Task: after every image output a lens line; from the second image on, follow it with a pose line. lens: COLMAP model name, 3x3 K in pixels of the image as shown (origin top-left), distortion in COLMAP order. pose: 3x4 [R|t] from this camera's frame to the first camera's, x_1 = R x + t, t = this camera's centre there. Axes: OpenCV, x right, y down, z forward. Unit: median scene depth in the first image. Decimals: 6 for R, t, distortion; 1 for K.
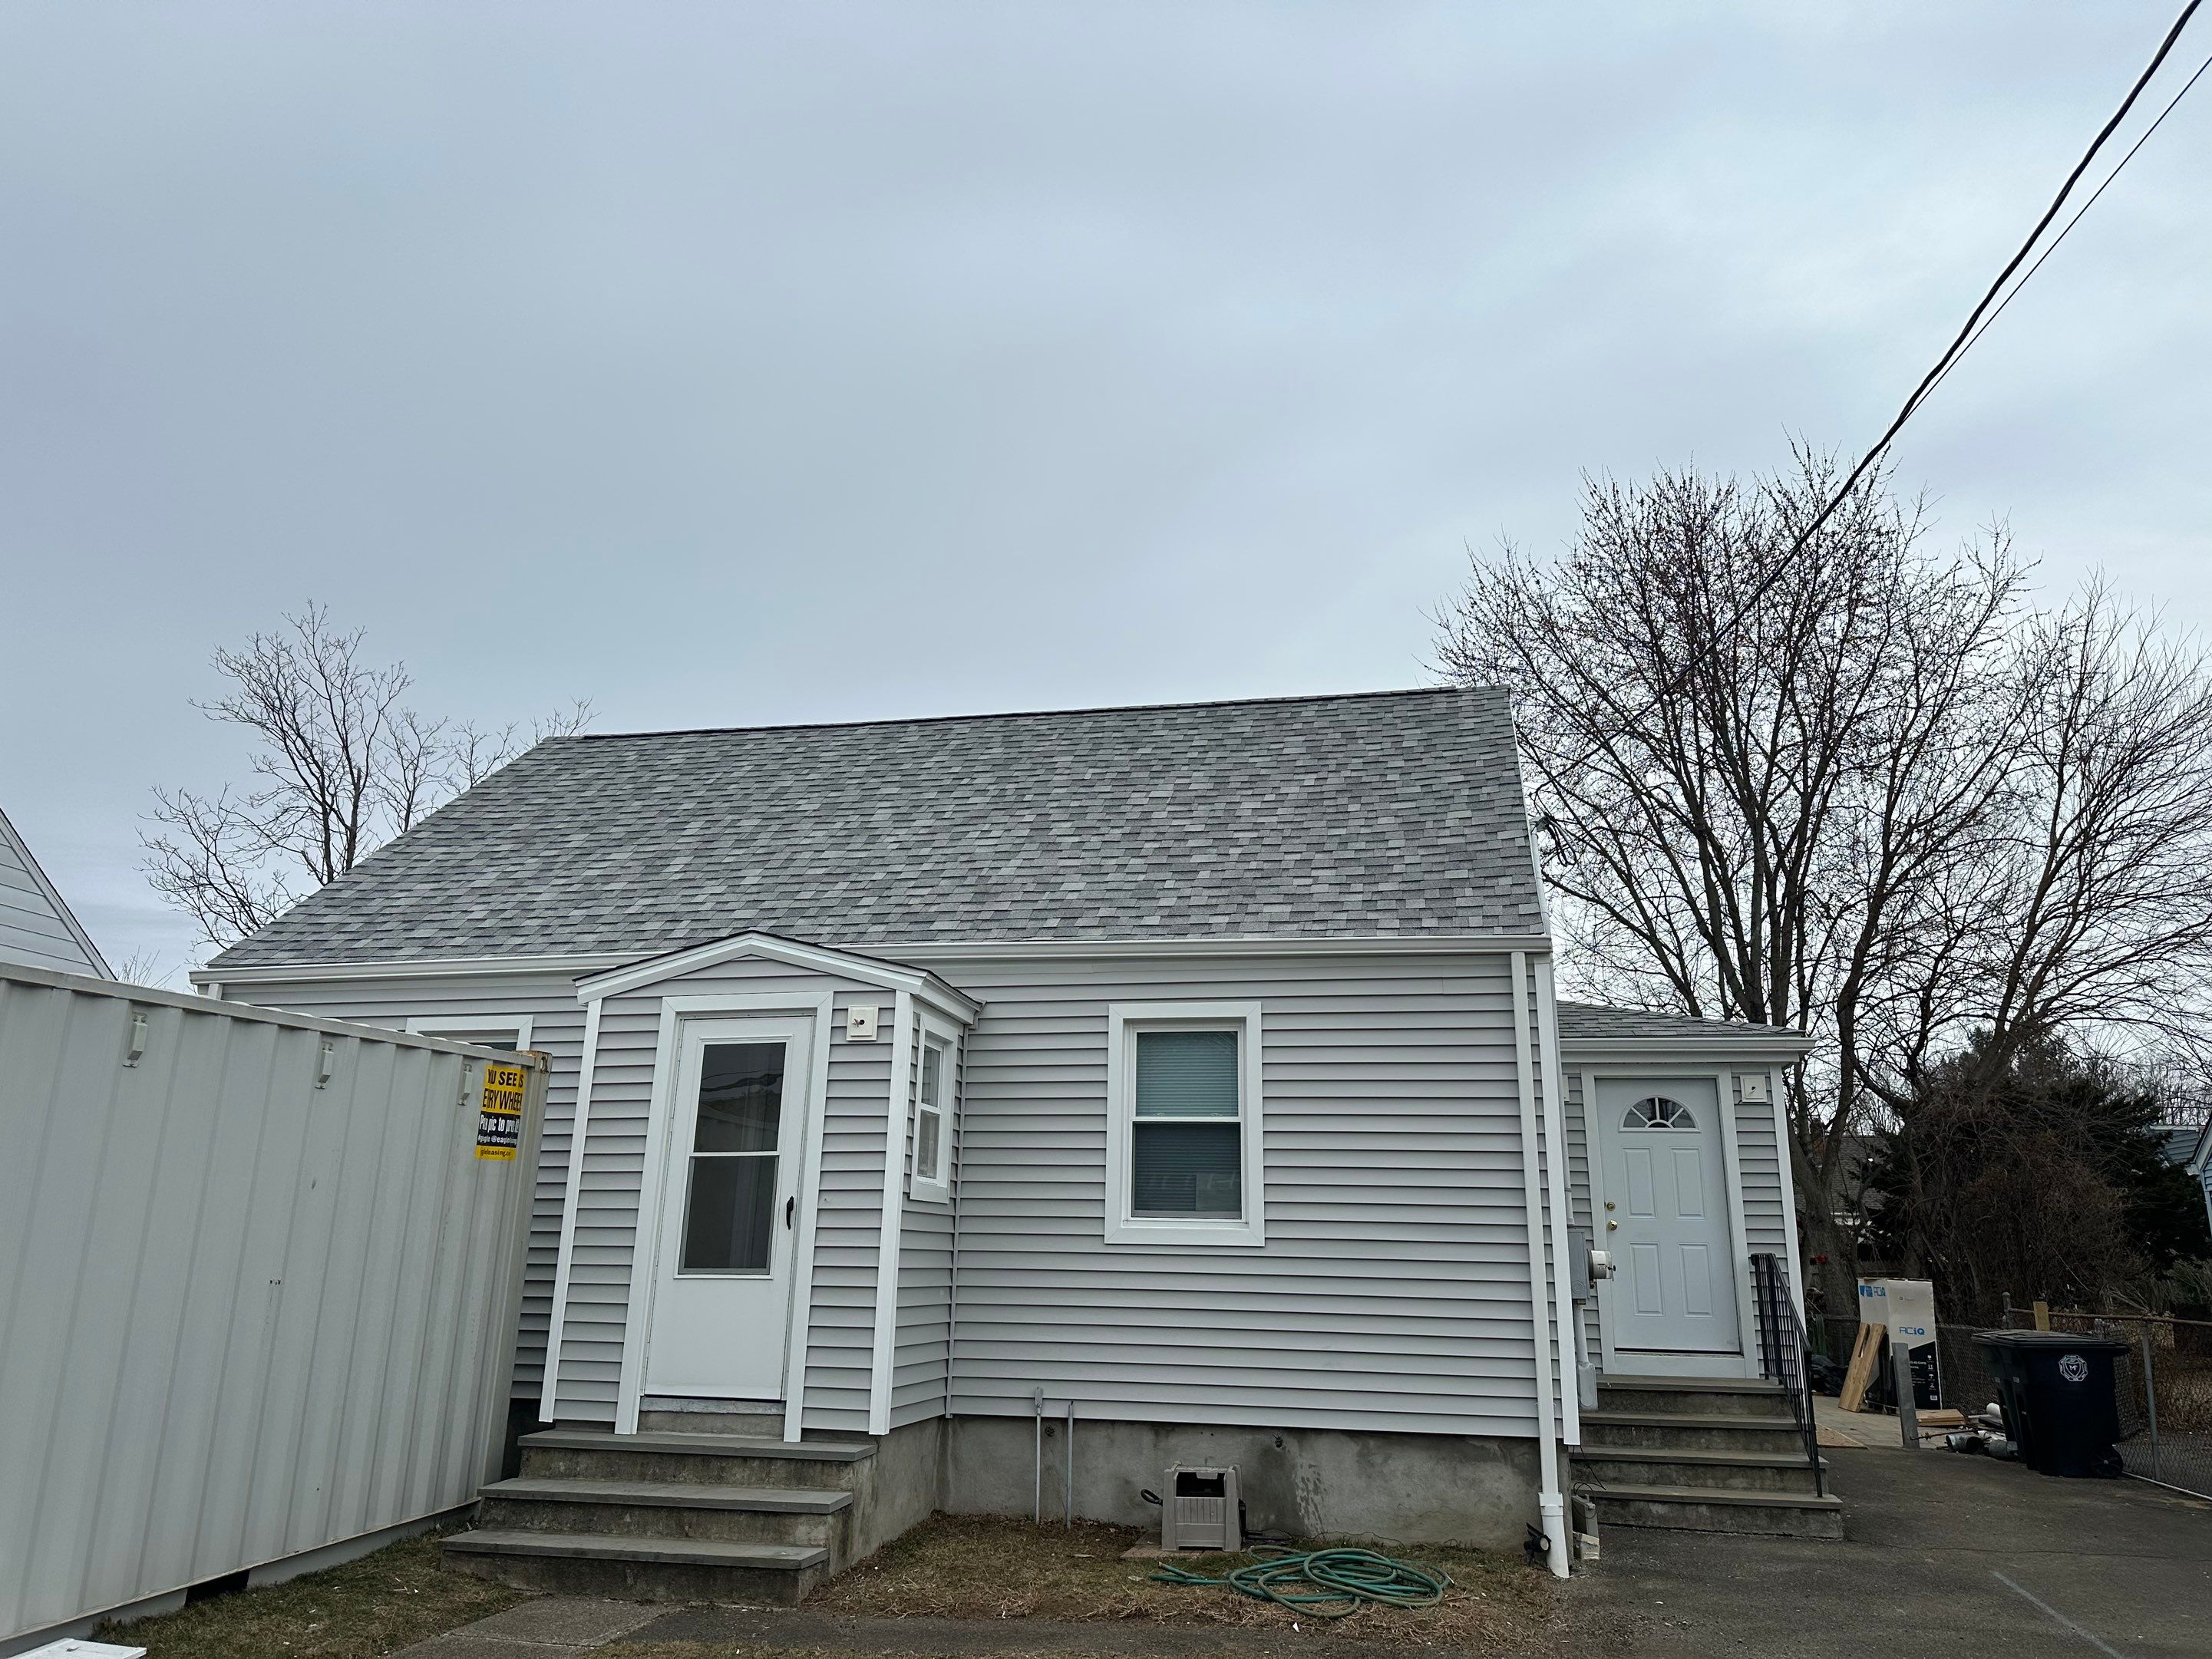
lens RADIAL K [[1556.8, 0, 1122.1], [0, 1556.8, 831.8], [0, 0, 1]] dist [0.057137, -0.061576]
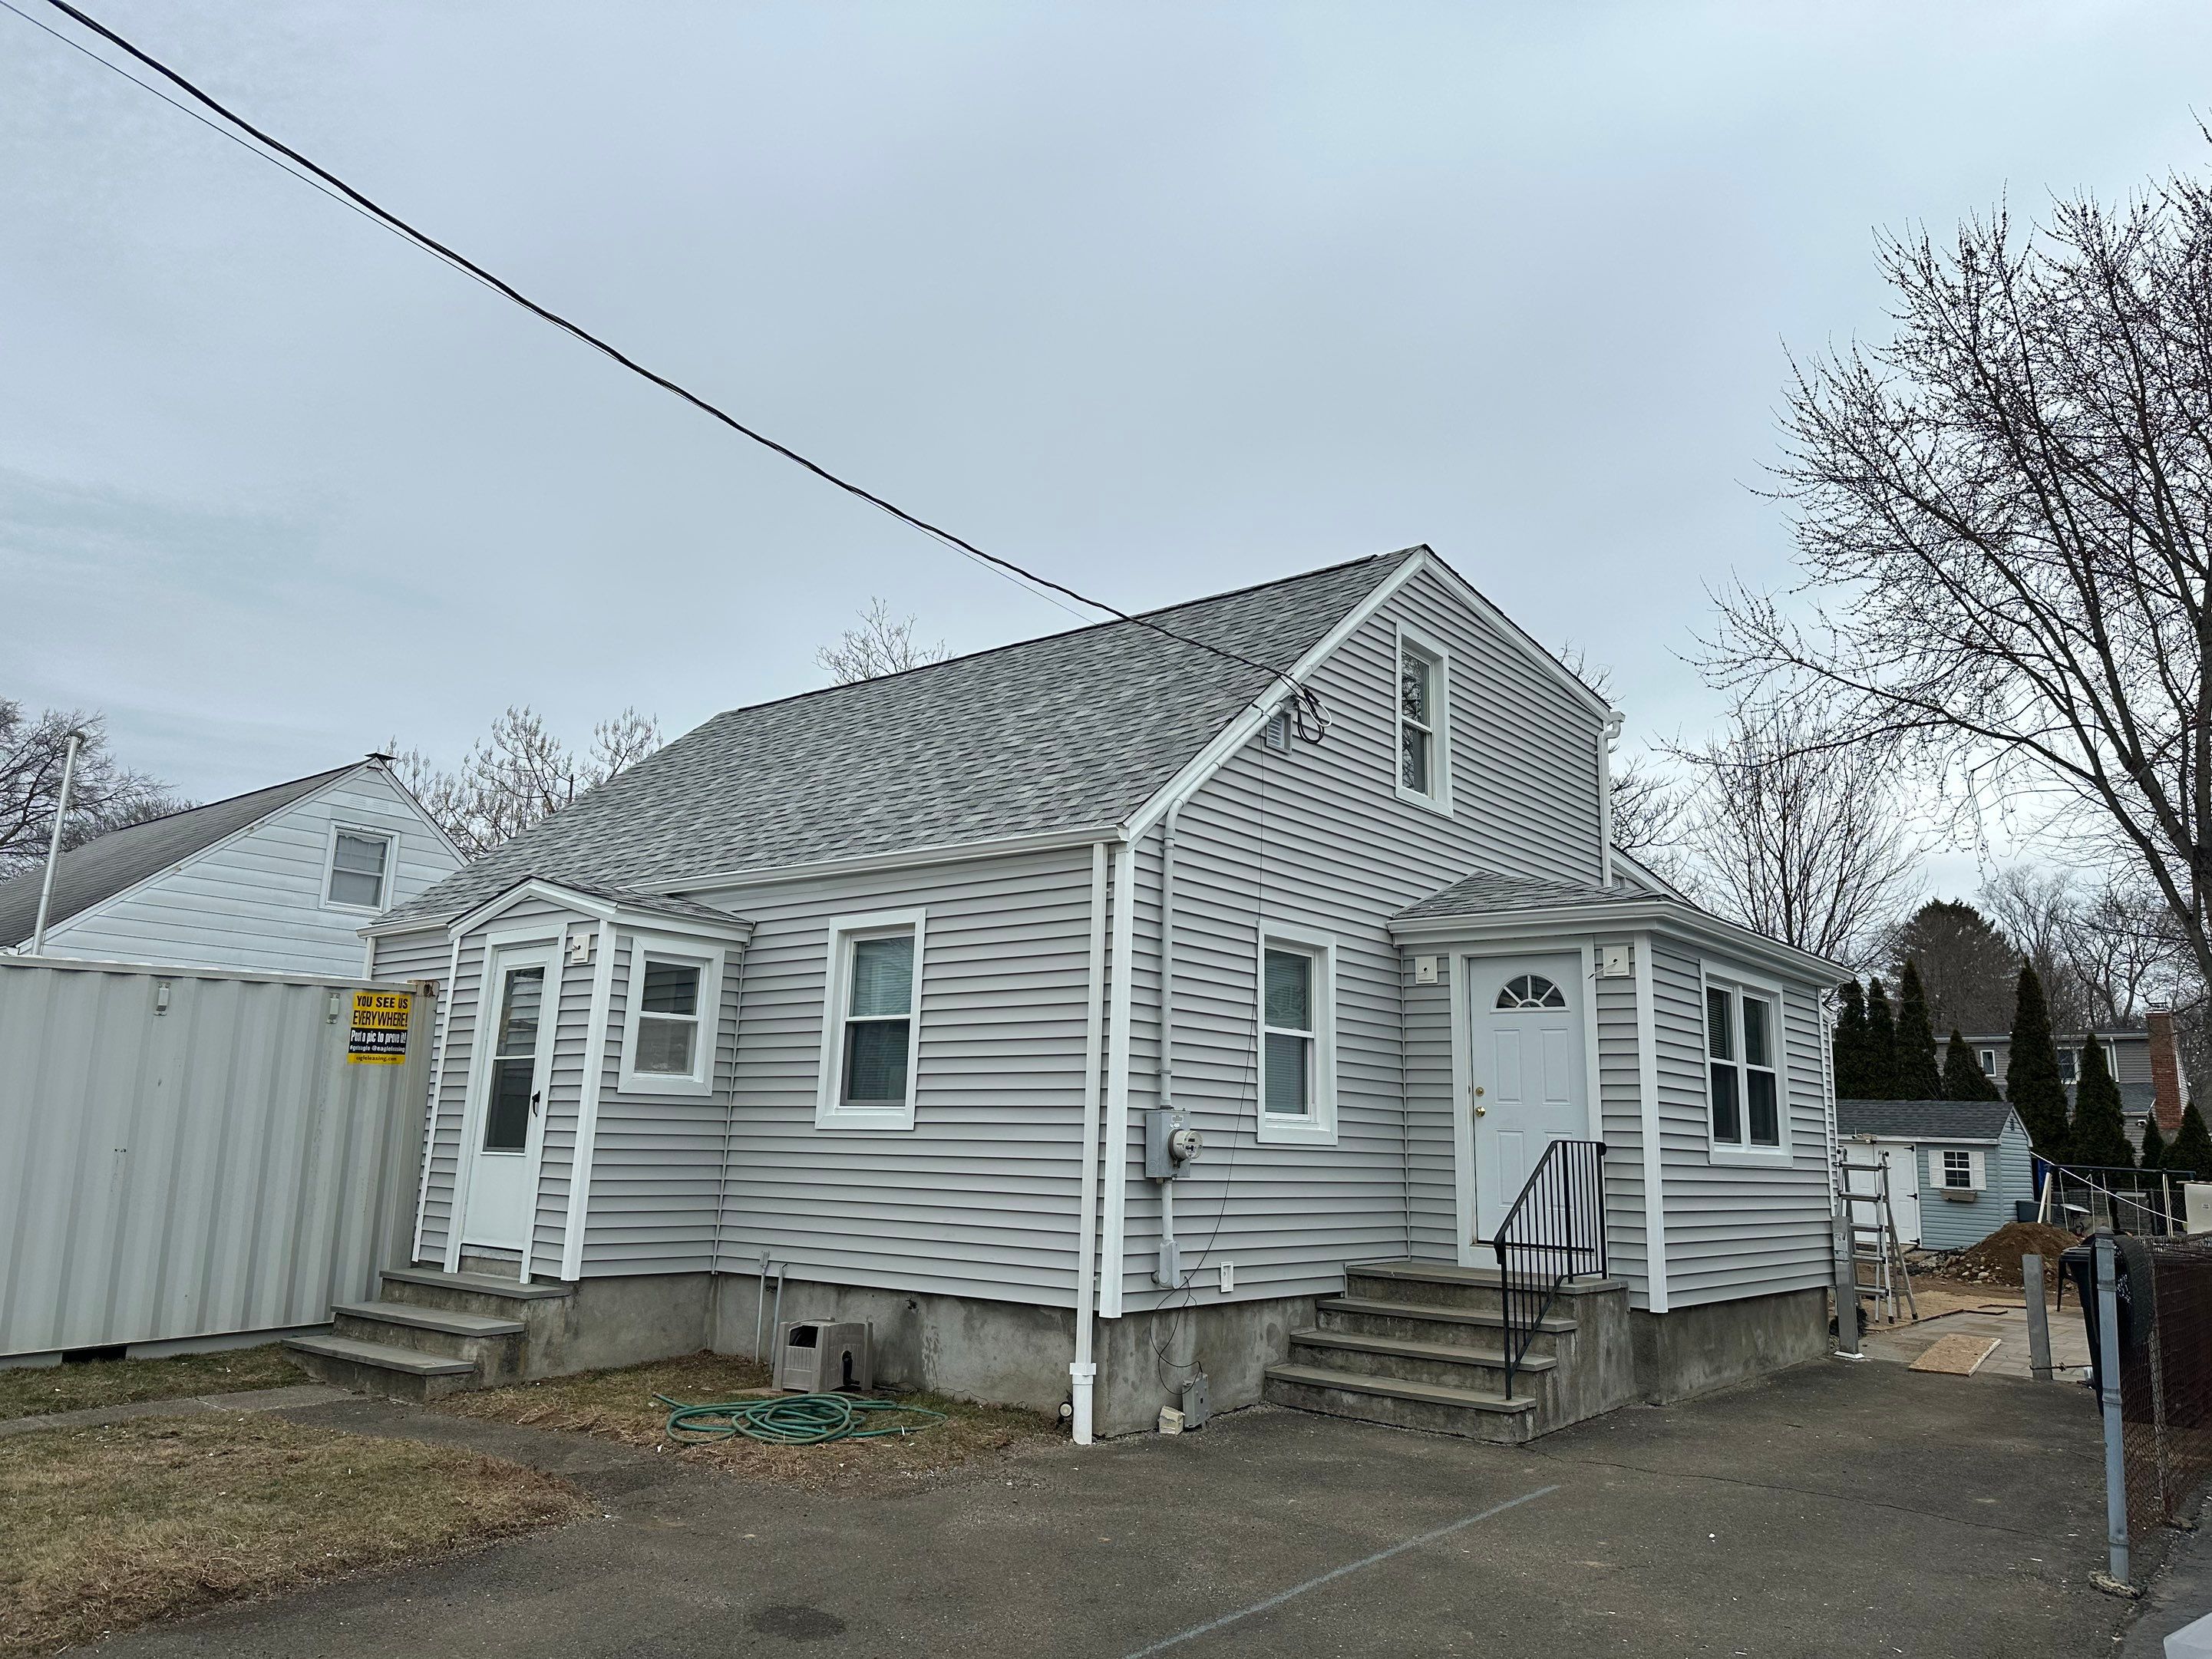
lens RADIAL K [[1556.8, 0, 1051.9], [0, 1556.8, 799.3], [0, 0, 1]] dist [0.057137, -0.061576]
pose [[0.889356, -0.093906, -0.447467, 0.688892], [0.110578, 0.993804, 0.011217, 0.033915], [0.443642, -0.059455, 0.894230, 0.080551]]
